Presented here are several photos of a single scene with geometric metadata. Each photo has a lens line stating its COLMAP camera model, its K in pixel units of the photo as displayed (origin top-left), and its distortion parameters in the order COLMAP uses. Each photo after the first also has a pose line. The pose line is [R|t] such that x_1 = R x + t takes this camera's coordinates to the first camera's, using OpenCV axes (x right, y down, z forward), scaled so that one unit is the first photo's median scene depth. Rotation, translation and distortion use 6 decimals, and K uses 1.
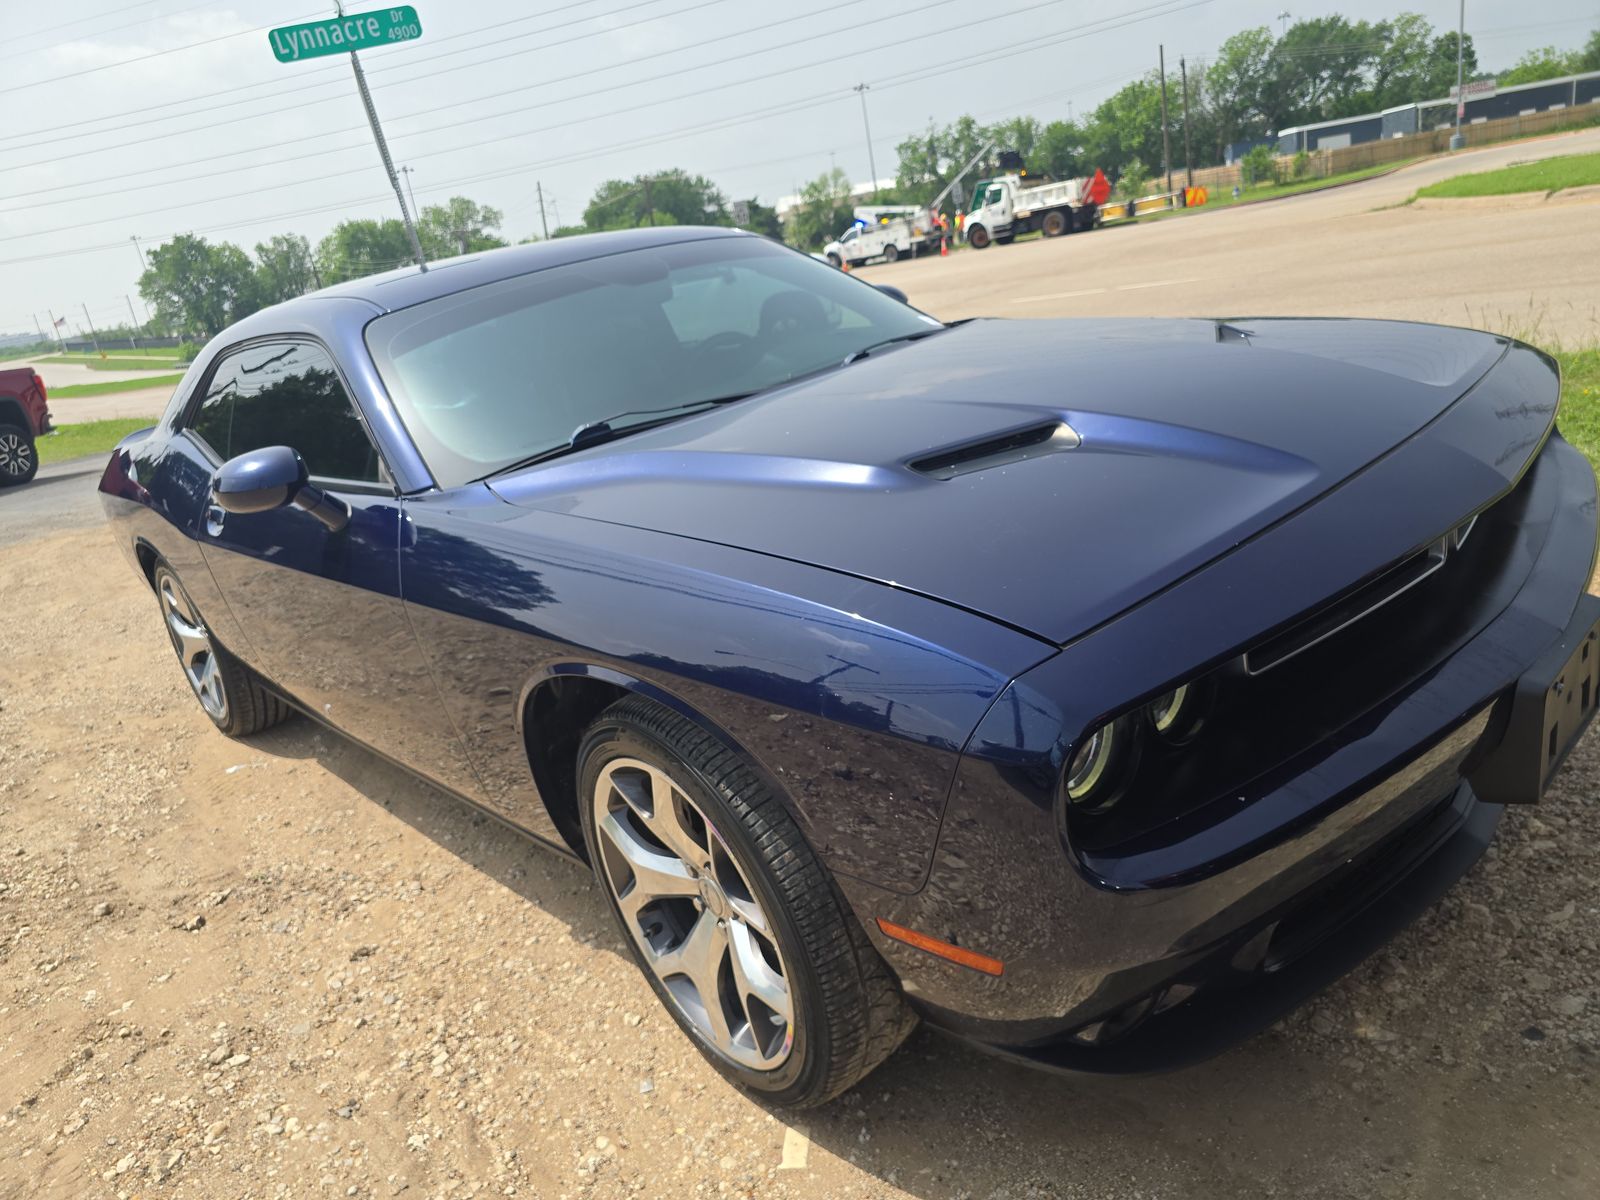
lens RADIAL K [[1097.9, 0, 803.4], [0, 1097.9, 548.4], [0, 0, 1]] dist [0.037074, -0.039369]
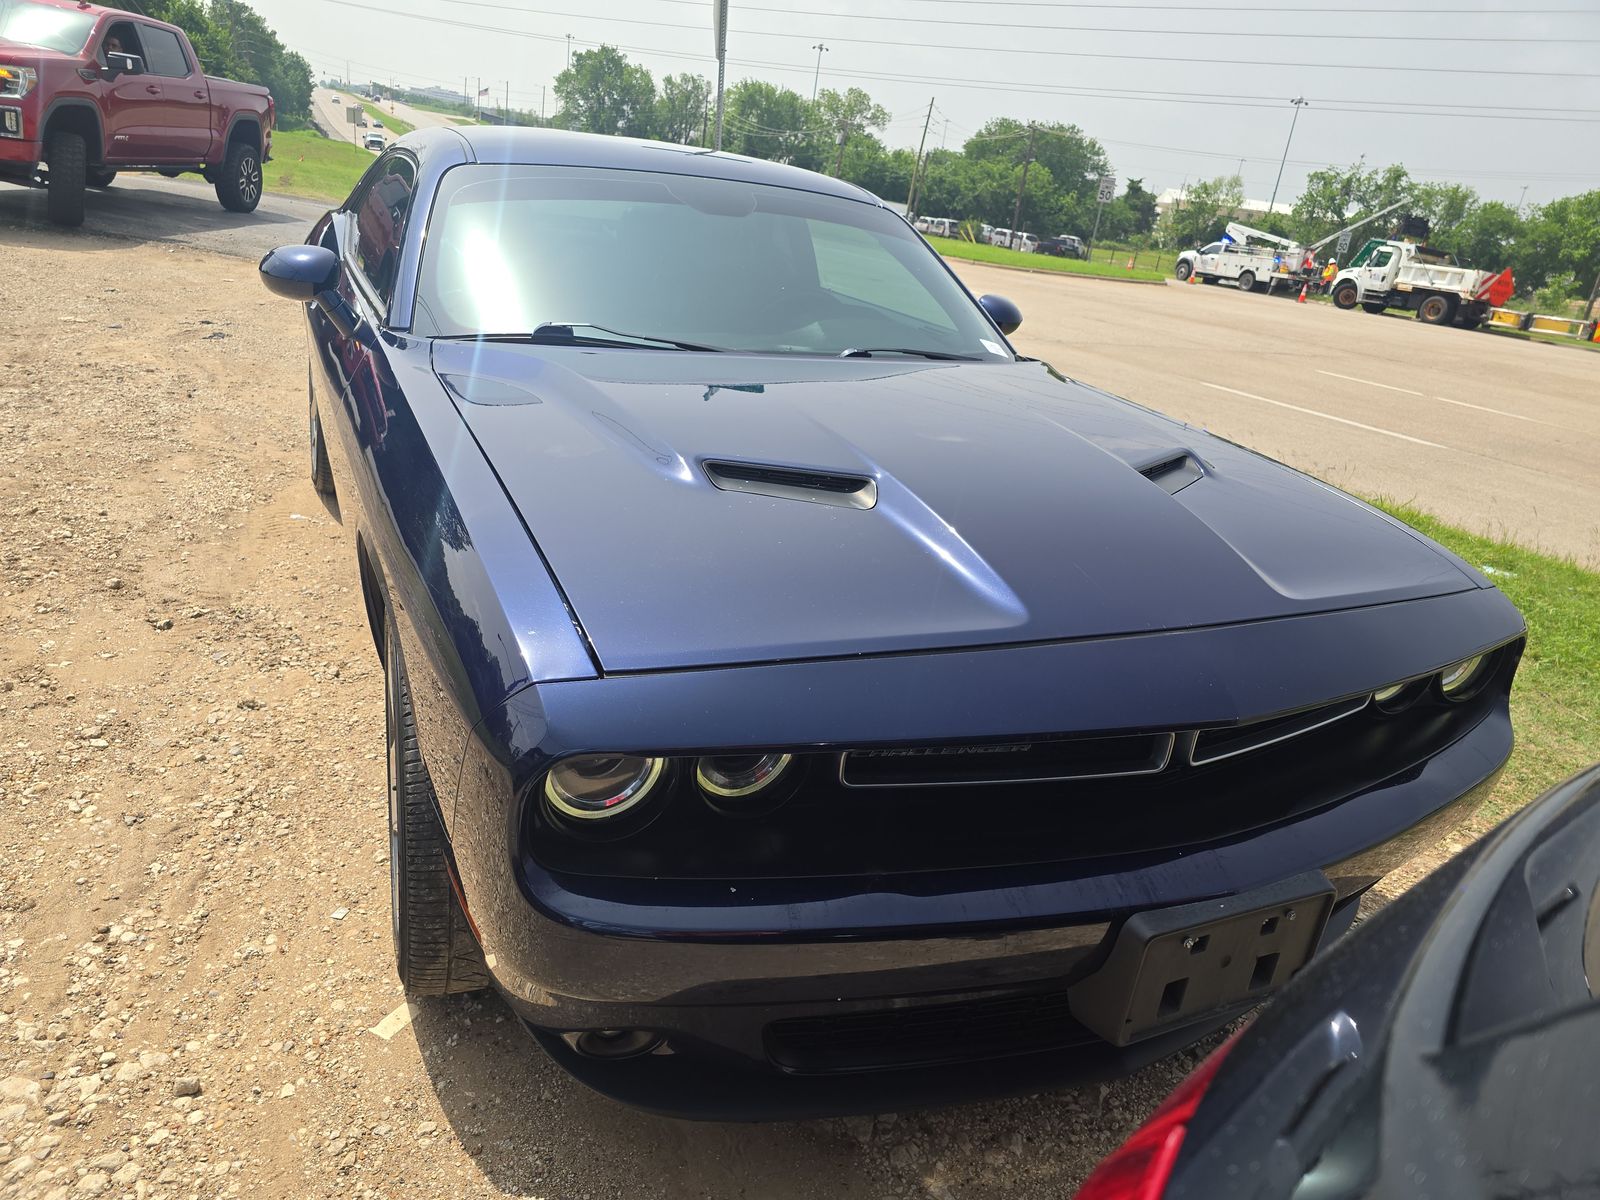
lens RADIAL K [[1097.9, 0, 803.4], [0, 1097.9, 548.4], [0, 0, 1]] dist [0.037074, -0.039369]
pose [[0.907113, 0.375401, -0.190317, 0.269947], [-0.365385, 0.926818, 0.086611, -0.083798], [0.208903, -0.009027, 0.977895, 0.028176]]
